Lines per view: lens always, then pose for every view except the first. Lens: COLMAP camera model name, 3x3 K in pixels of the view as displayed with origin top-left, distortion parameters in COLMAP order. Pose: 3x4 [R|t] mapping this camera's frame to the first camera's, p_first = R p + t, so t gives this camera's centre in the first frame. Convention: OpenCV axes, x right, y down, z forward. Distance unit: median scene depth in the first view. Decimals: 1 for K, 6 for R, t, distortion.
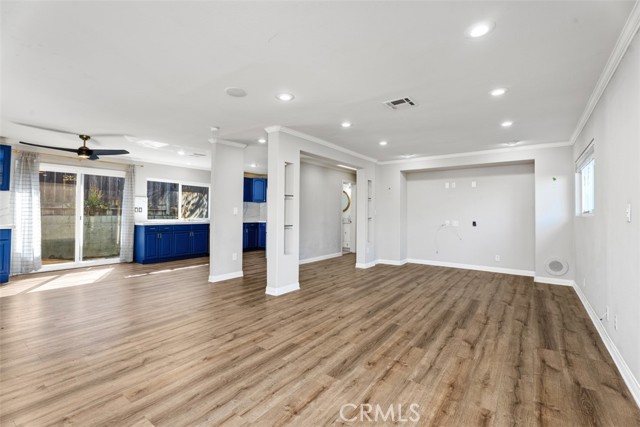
lens RADIAL K [[284.6, 0, 320.0], [0, 284.6, 213.5], [0, 0, 1]] dist [0.001564, 0.000378]
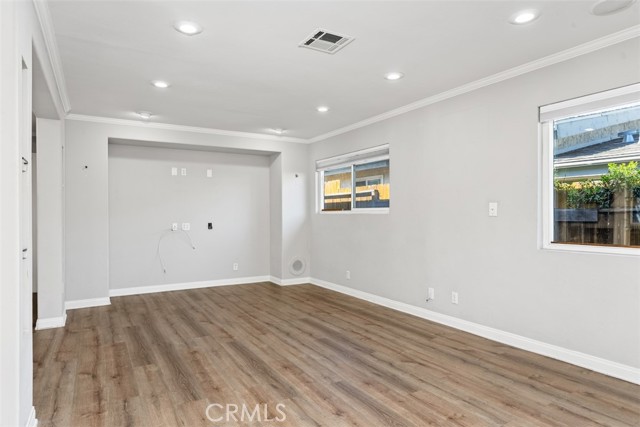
lens RADIAL K [[377.3, 0, 320.0], [0, 377.3, 213.5], [0, 0, 1]] dist [-0.005070, -0.000423]
pose [[0.381612, -0.008663, 0.924282, -0.526627], [0.009717, 0.999938, 0.005360, 0.001620], [-0.924272, 0.006935, 0.381673, 0.694674]]
